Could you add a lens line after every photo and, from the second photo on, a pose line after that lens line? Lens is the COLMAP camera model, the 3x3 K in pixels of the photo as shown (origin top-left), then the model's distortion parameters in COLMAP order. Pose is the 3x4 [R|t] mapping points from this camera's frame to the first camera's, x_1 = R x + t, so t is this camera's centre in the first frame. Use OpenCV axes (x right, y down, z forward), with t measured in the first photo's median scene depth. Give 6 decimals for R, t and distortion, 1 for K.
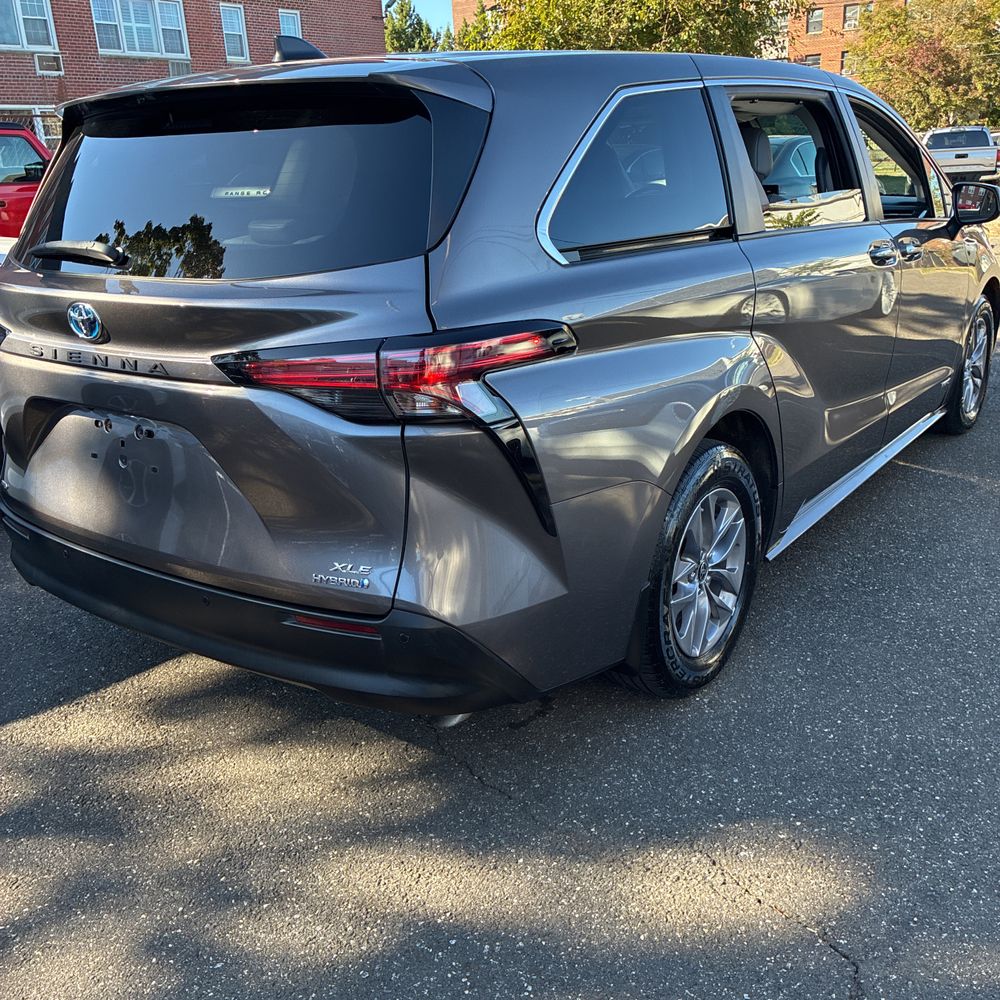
lens RADIAL K [[1031.7, 0, 481.7], [0, 1031.7, 450.9], [0, 0, 1]] dist [0.024550, -0.009419]
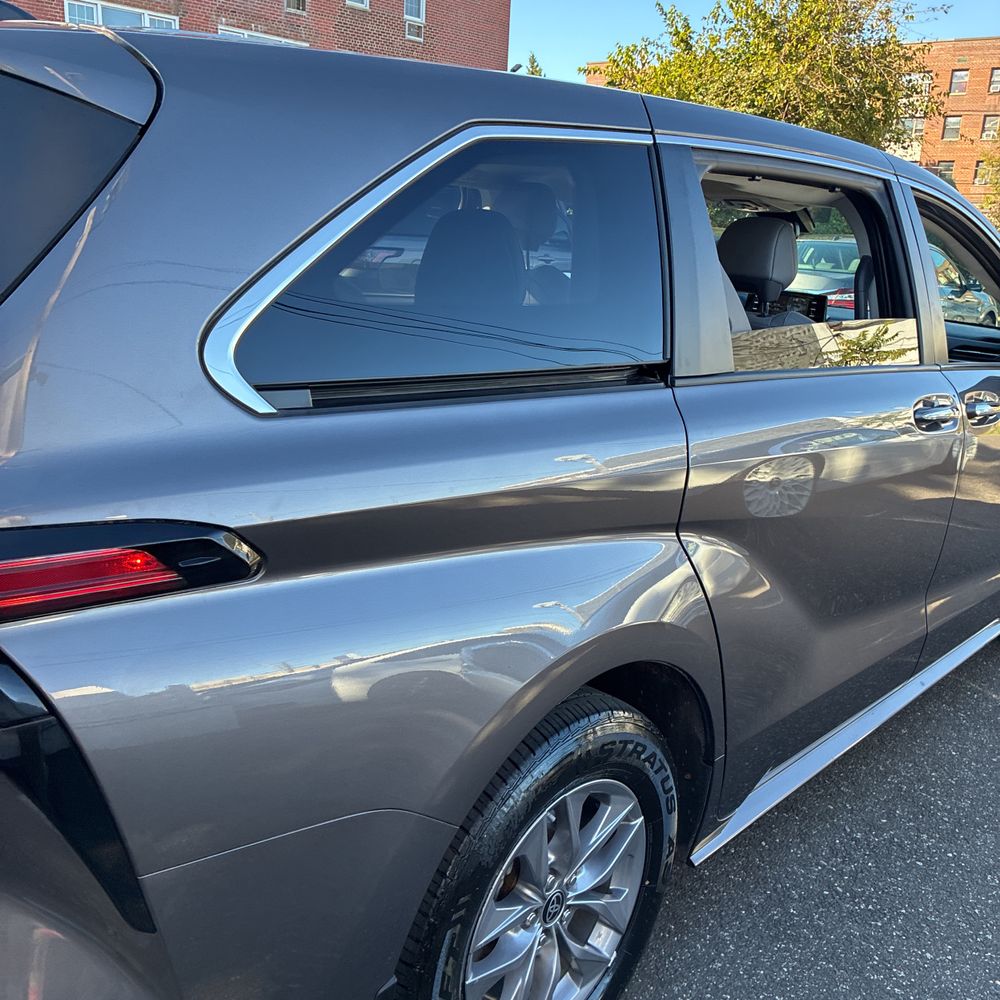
lens RADIAL K [[980.2, 0, 499.4], [0, 980.2, 446.6], [0, 0, 1]] dist [0.014579, 0.006317]
pose [[0.987375, 0.125382, -0.096799, 0.185705], [-0.130306, 0.990391, -0.046326, -0.113352], [0.090060, 0.058354, 0.994225, 0.360196]]
